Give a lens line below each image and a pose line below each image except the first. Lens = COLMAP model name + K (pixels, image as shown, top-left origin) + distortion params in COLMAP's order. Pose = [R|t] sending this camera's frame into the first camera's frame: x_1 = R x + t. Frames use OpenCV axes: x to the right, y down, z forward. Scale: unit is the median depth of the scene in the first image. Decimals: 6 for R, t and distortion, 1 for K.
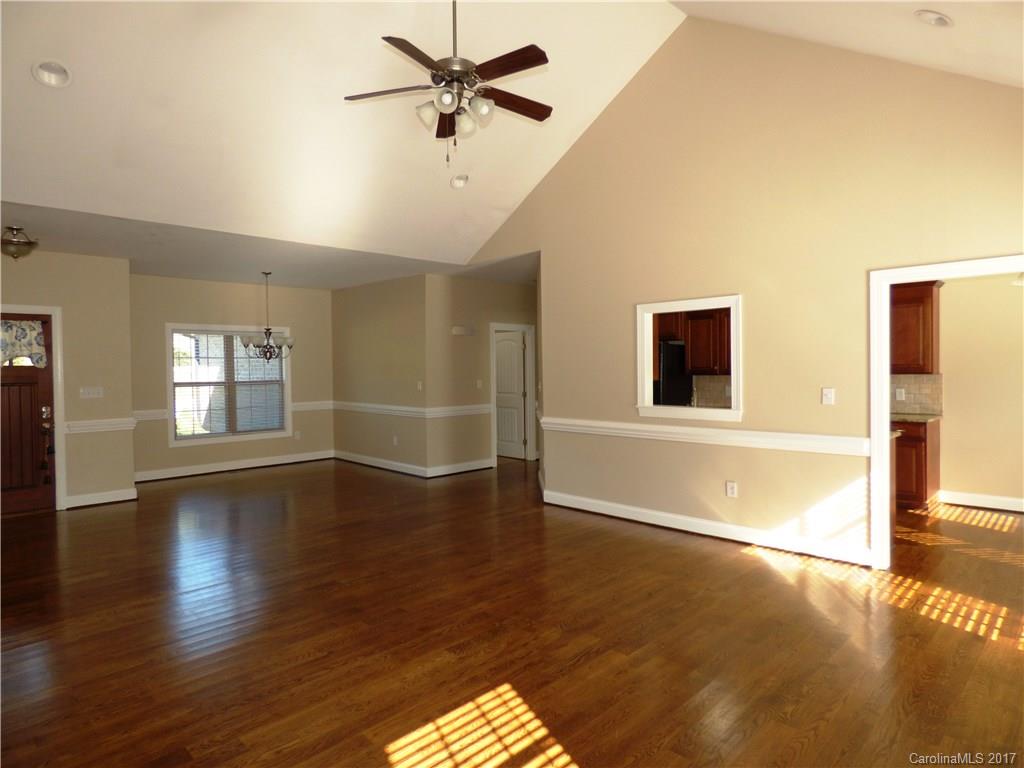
lens RADIAL K [[610.2, 0, 515.0], [0, 610.2, 383.6], [0, 0, 1]] dist [-0.015569, 0.004520]
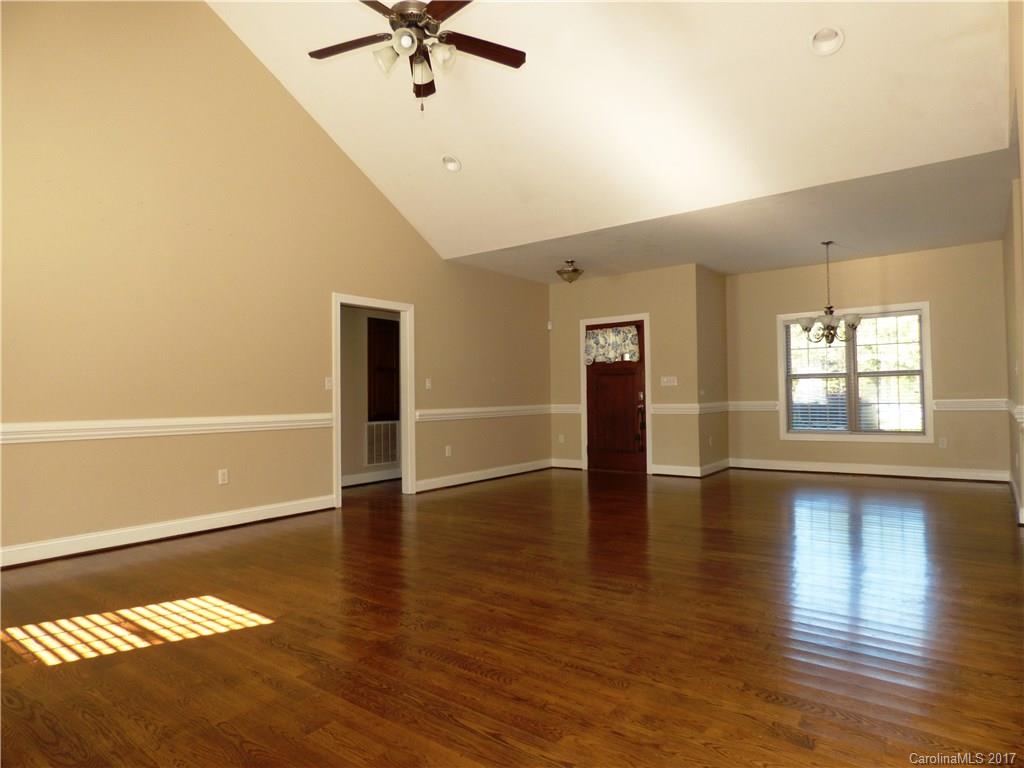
lens RADIAL K [[610.2, 0, 518.2], [0, 610.2, 383.4], [0, 0, 1]] dist [-0.015569, 0.004520]
pose [[0.101572, -0.017505, -0.994674, 0.495246], [-0.014974, 0.999705, -0.019123, 0.050188], [0.994715, 0.016836, 0.101280, 0.614239]]
